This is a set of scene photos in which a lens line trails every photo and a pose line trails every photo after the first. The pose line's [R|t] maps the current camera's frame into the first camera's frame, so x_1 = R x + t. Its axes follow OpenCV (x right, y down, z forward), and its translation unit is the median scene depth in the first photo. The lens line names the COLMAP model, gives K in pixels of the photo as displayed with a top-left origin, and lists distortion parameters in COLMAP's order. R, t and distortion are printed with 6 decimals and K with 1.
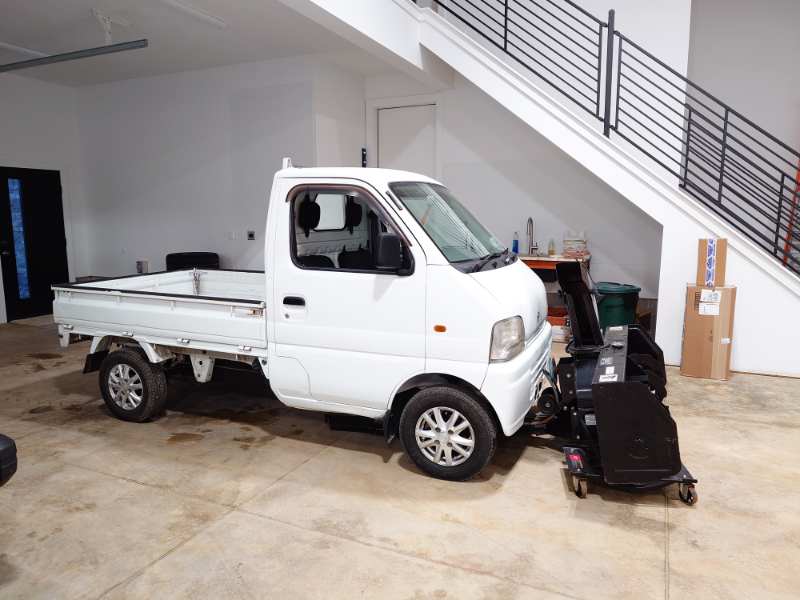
lens RADIAL K [[566.8, 0, 400.0], [0, 566.8, 300.0], [0, 0, 1]] dist [-0.011050, -0.004378]
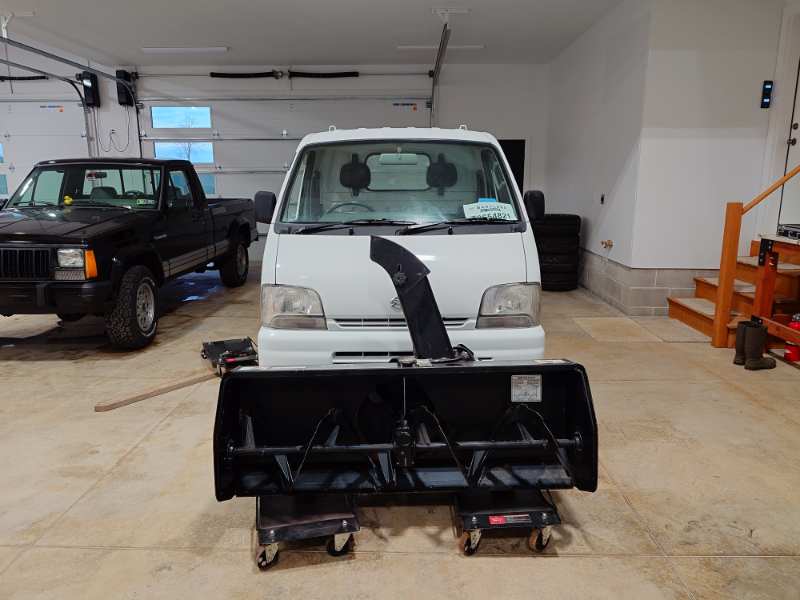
lens RADIAL K [[566.8, 0, 400.0], [0, 566.8, 300.0], [0, 0, 1]] dist [-0.011050, -0.004378]
pose [[0.394291, 0.188078, -0.899534, 1.303972], [-0.131194, 0.980328, 0.147465, -0.126143], [0.909573, 0.059869, 0.411209, 0.922204]]
